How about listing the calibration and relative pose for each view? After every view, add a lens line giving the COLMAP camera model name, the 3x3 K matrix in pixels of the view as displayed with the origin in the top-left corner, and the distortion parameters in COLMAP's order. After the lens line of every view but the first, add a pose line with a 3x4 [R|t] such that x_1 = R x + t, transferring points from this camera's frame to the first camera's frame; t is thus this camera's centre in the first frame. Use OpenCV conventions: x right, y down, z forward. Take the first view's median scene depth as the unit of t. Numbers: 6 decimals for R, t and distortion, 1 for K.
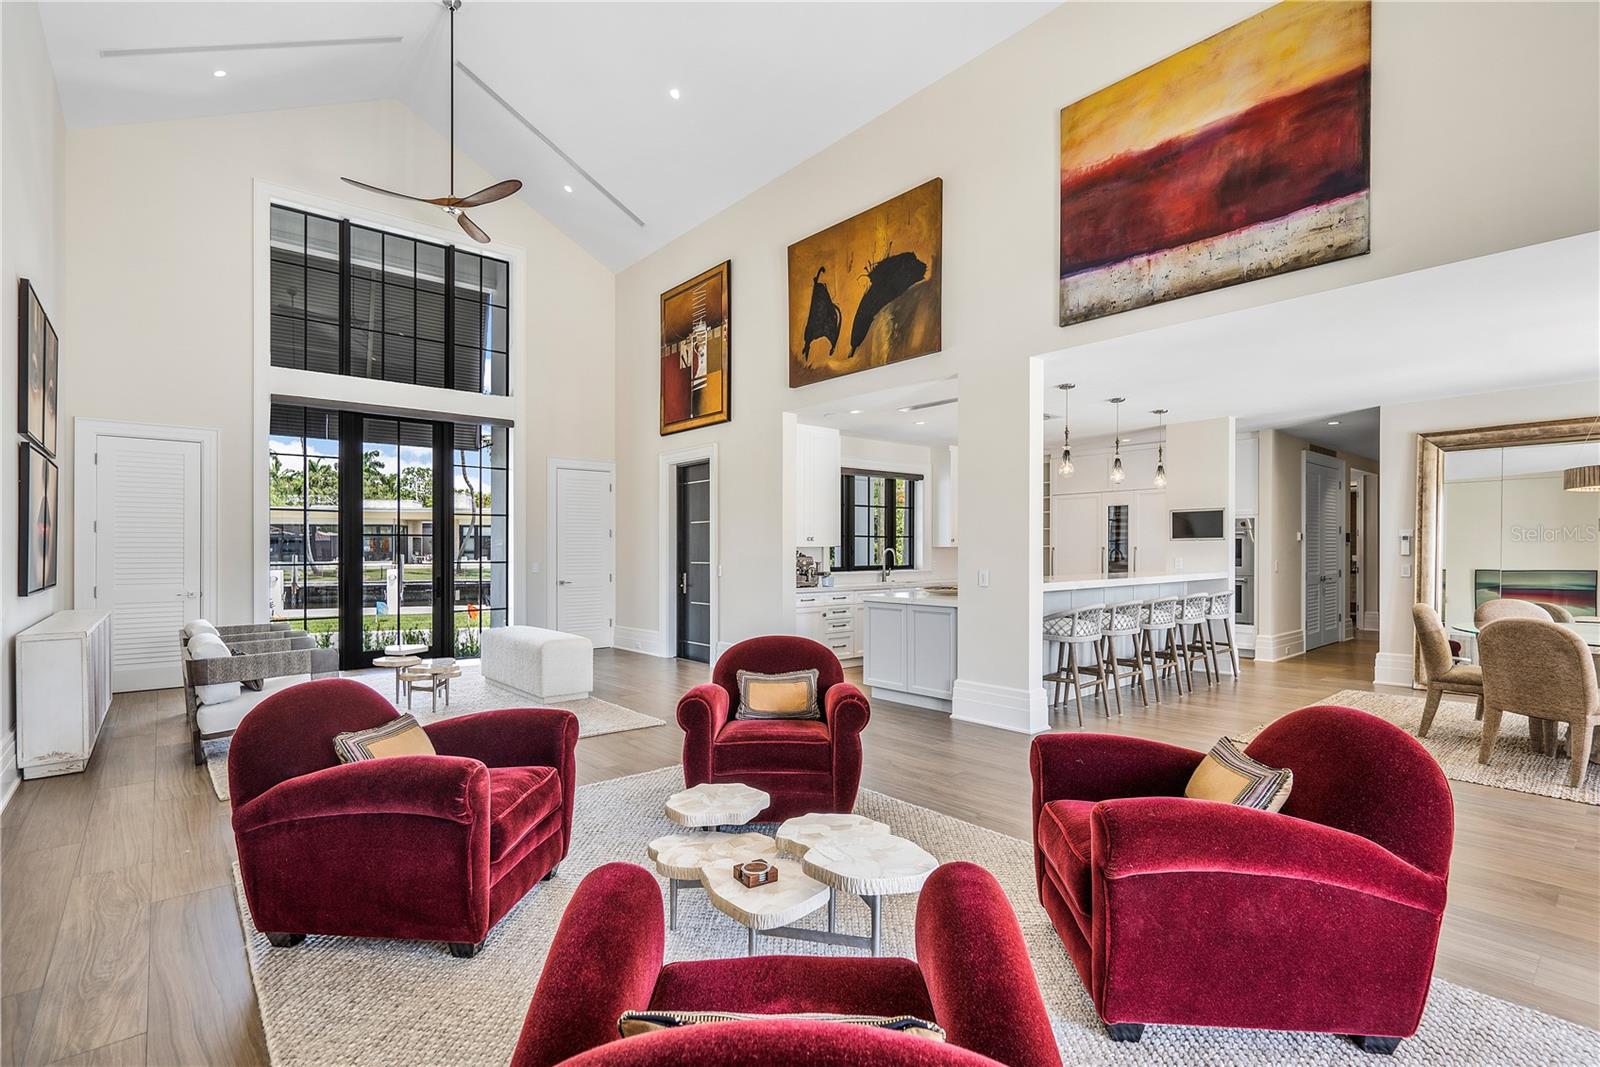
lens RADIAL K [[748.4, 0, 801.6], [0, 748.4, 552.7], [0, 0, 1]] dist [0.002246, 0.000295]
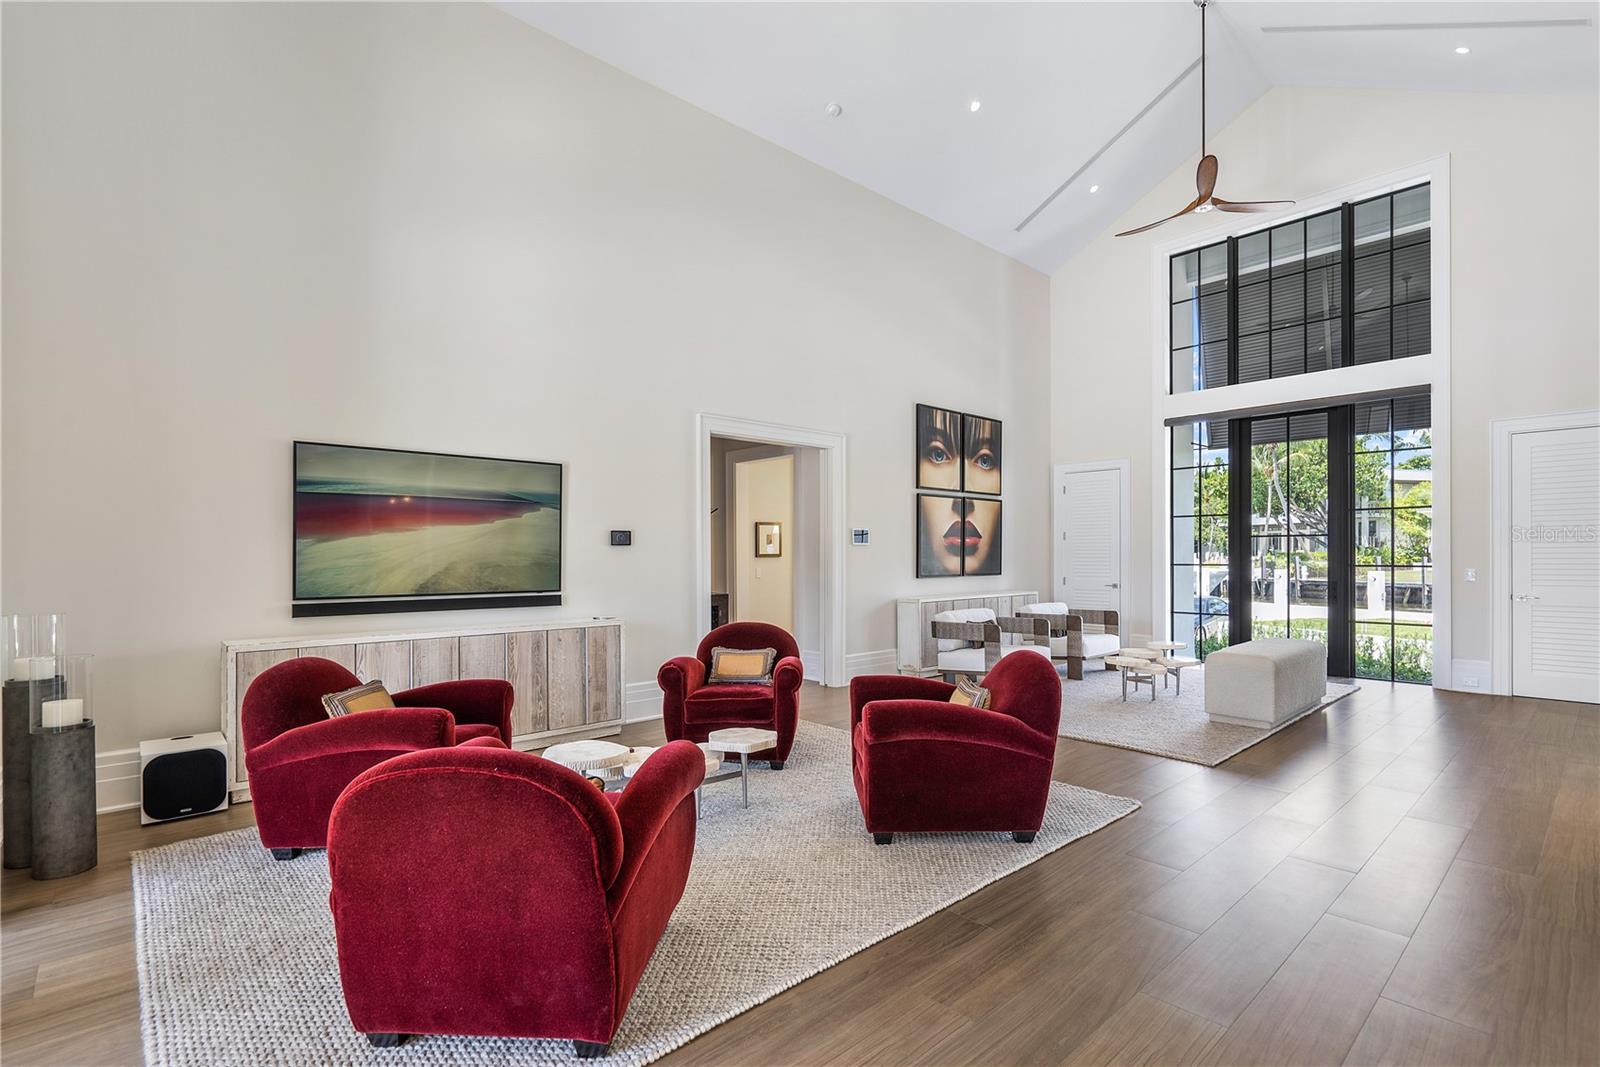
lens RADIAL K [[748.4, 0, 801.6], [0, 748.4, 552.7], [0, 0, 1]] dist [0.002246, 0.000295]
pose [[0.031767, -0.012112, -0.999422, 0.404731], [0.000771, 0.999927, -0.012093, 0.009586], [0.999495, -0.000386, 0.031774, 0.356856]]
